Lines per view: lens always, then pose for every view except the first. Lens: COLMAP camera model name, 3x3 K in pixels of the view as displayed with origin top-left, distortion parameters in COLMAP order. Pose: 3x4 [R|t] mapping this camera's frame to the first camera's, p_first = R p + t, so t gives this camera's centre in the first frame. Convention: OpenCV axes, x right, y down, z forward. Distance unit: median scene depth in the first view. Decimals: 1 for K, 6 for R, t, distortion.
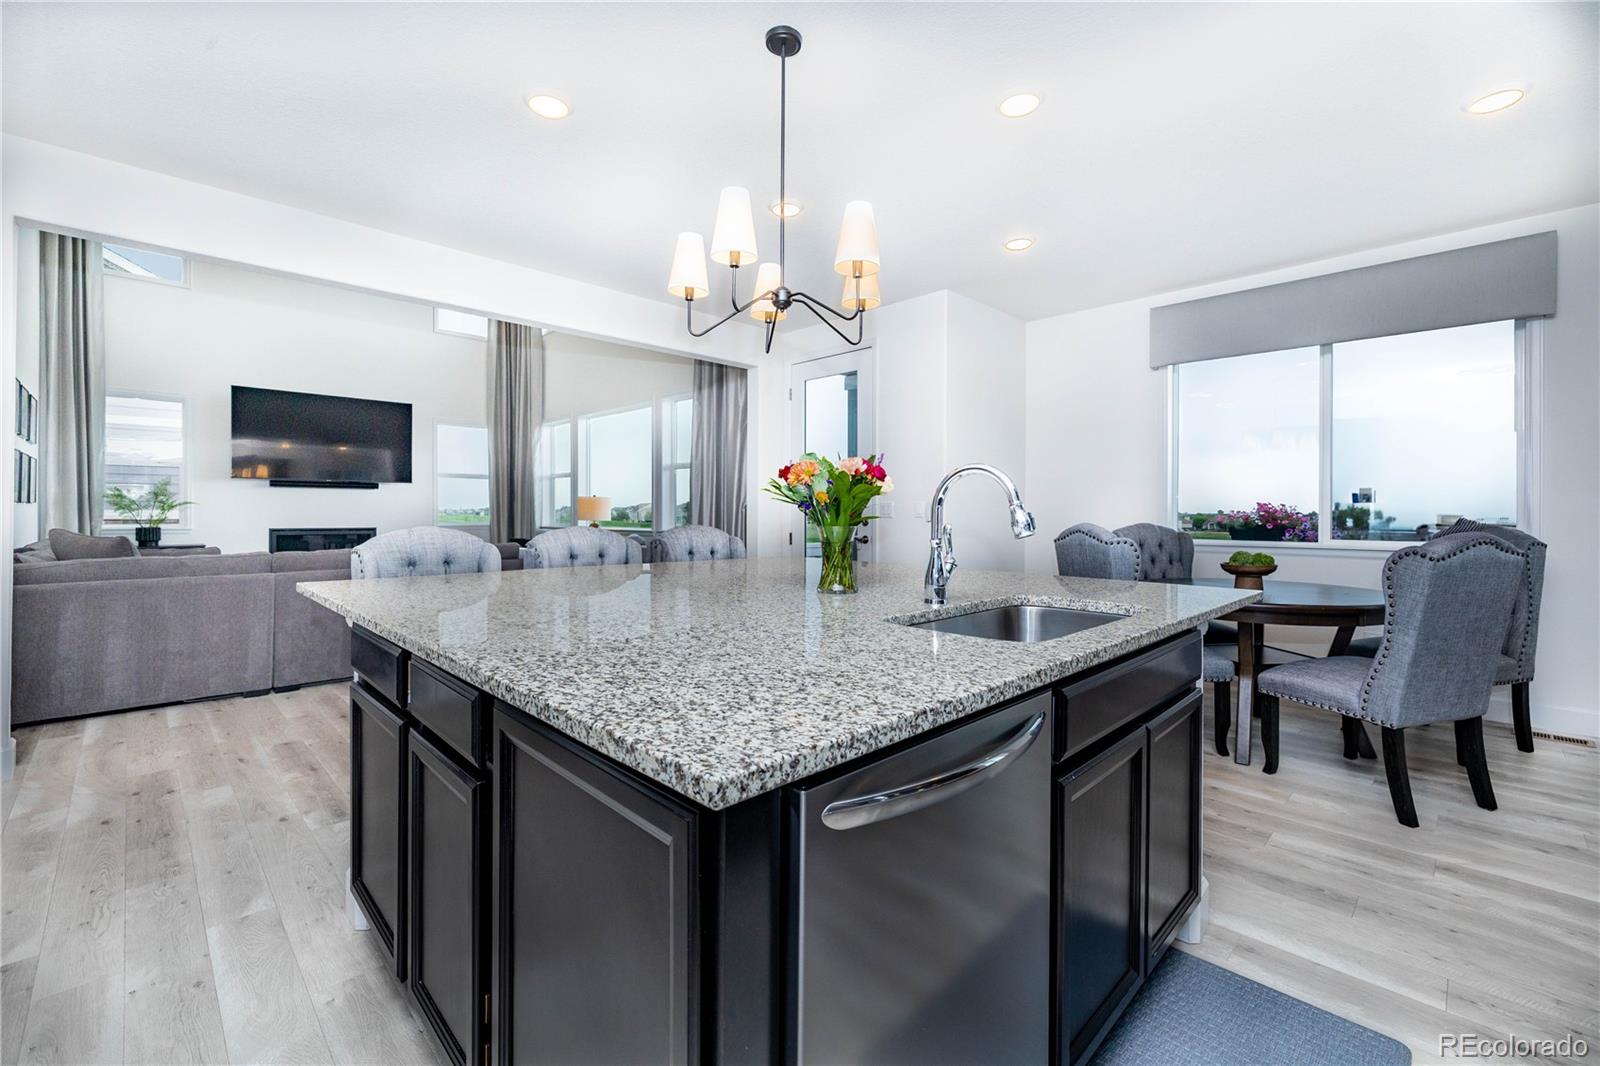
lens RADIAL K [[667.9, 0, 796.4], [0, 667.9, 512.6], [0, 0, 1]] dist [-0.000183, 0.000008]
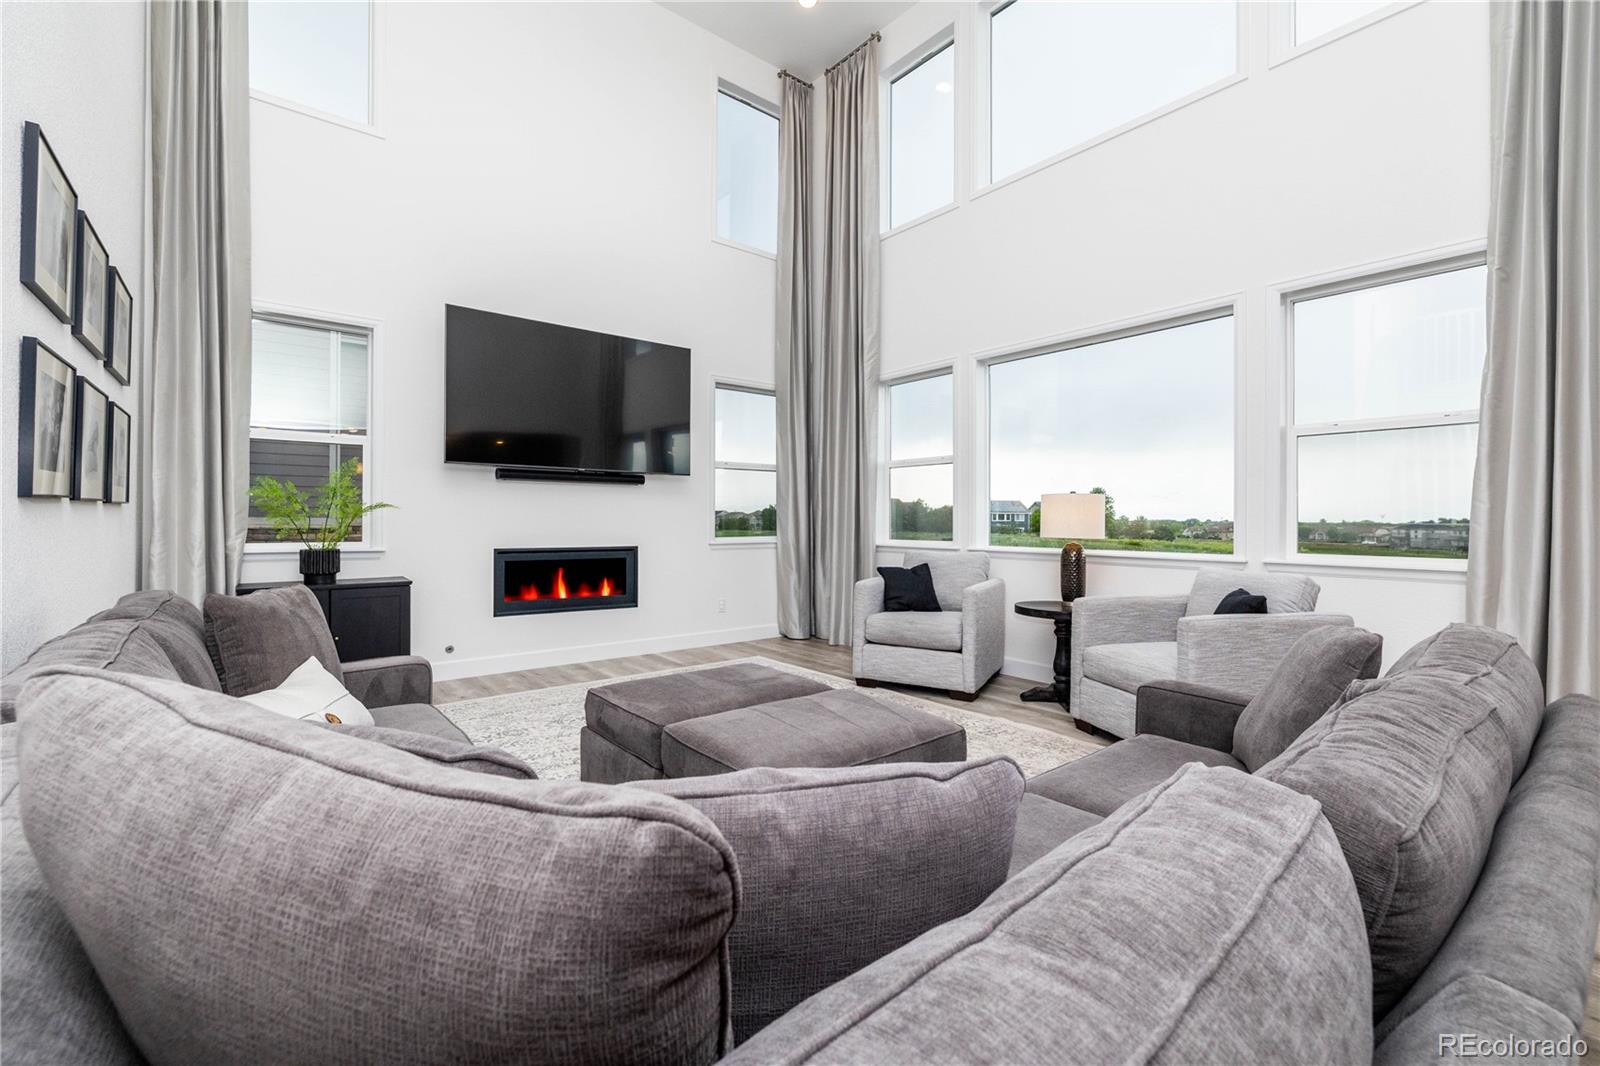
lens RADIAL K [[678.8, 0, 796.3], [0, 678.8, 514.0], [0, 0, 1]] dist [-0.001055, -0.000013]
pose [[0.995331, 0.003622, -0.096454, -0.469758], [-0.004402, 0.999959, -0.007875, -0.003897], [0.096421, 0.008263, 0.995306, 0.427903]]
